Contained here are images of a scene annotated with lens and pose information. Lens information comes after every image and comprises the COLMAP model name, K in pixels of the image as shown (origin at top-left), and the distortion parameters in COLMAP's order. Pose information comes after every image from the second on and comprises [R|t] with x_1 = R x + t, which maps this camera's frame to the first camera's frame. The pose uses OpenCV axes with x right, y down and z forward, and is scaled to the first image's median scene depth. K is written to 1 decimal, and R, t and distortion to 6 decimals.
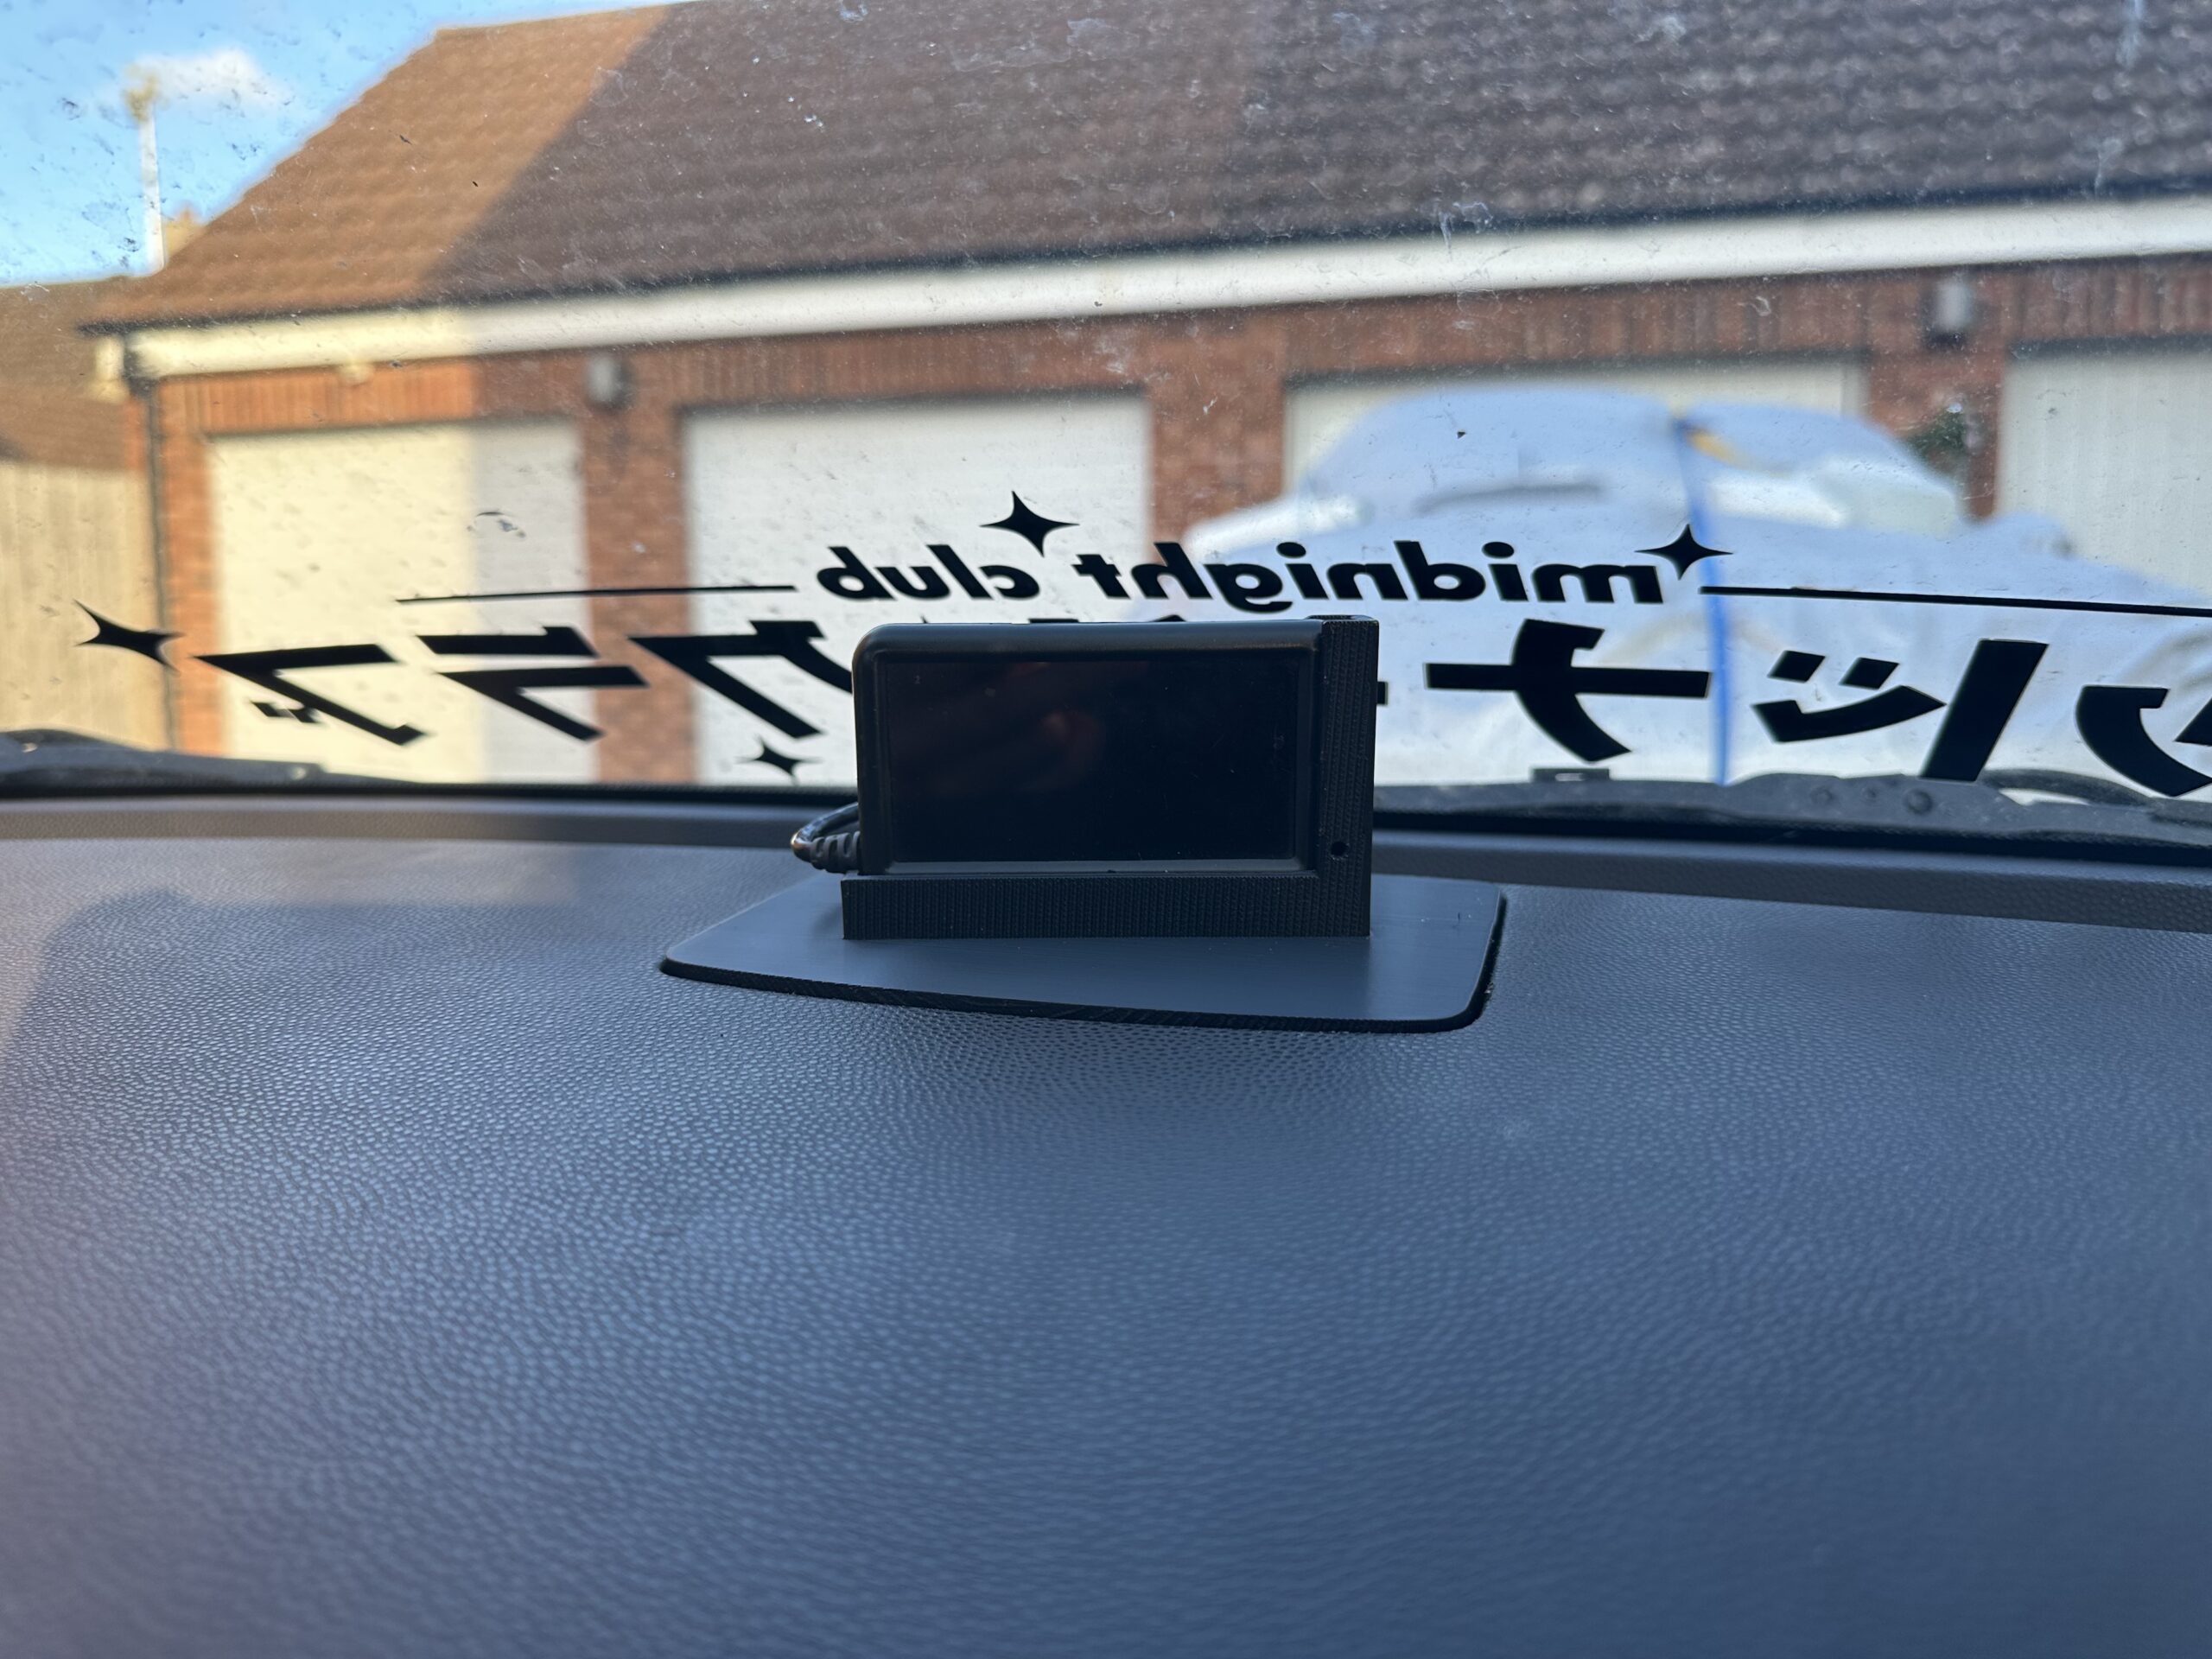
lens RADIAL K [[1574.3, 0, 1106.0], [0, 1574.3, 829.5], [0, 0, 1]] dist [0.050475, -0.071290]
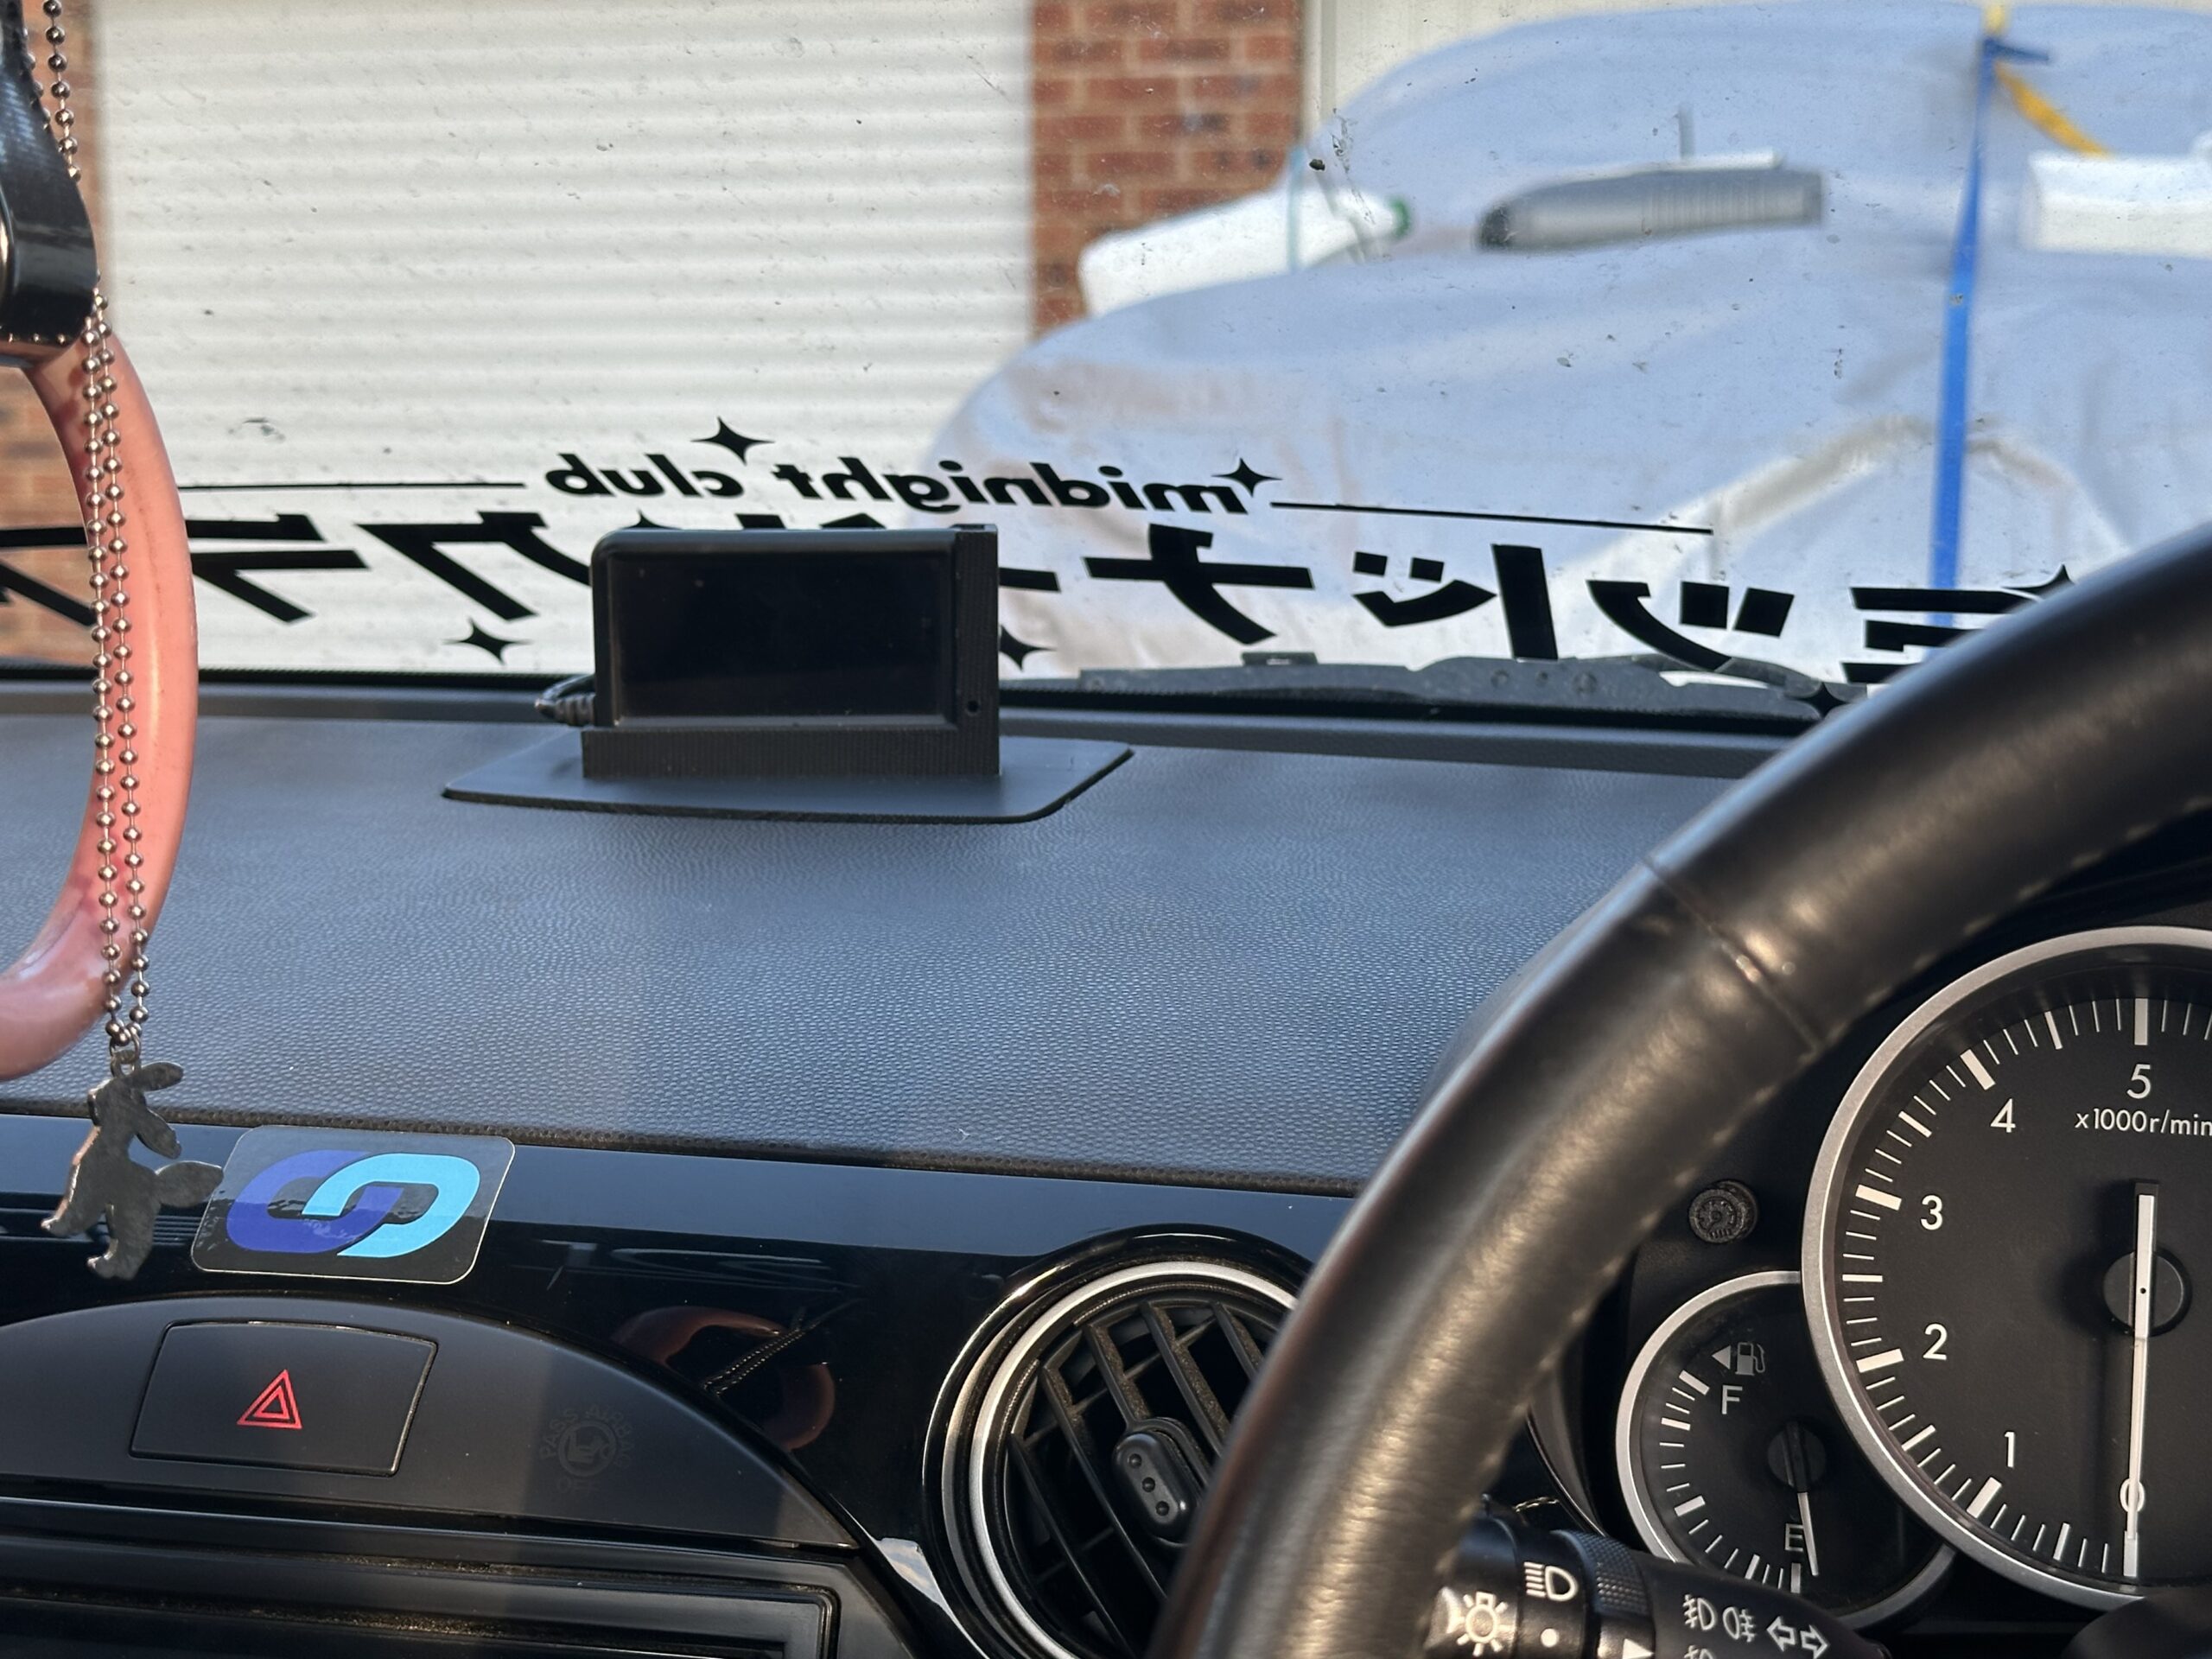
lens RADIAL K [[3357.8, 0, 1106.0], [0, 3357.8, 829.5], [0, 0, 1]] dist [0.100663, -0.071055]
pose [[0.999064, 0.000906, 0.043256, 0.112719], [-0.000974, 0.999998, 0.001540, 0.087738], [-0.043255, -0.001581, 0.999063, -1.421635]]
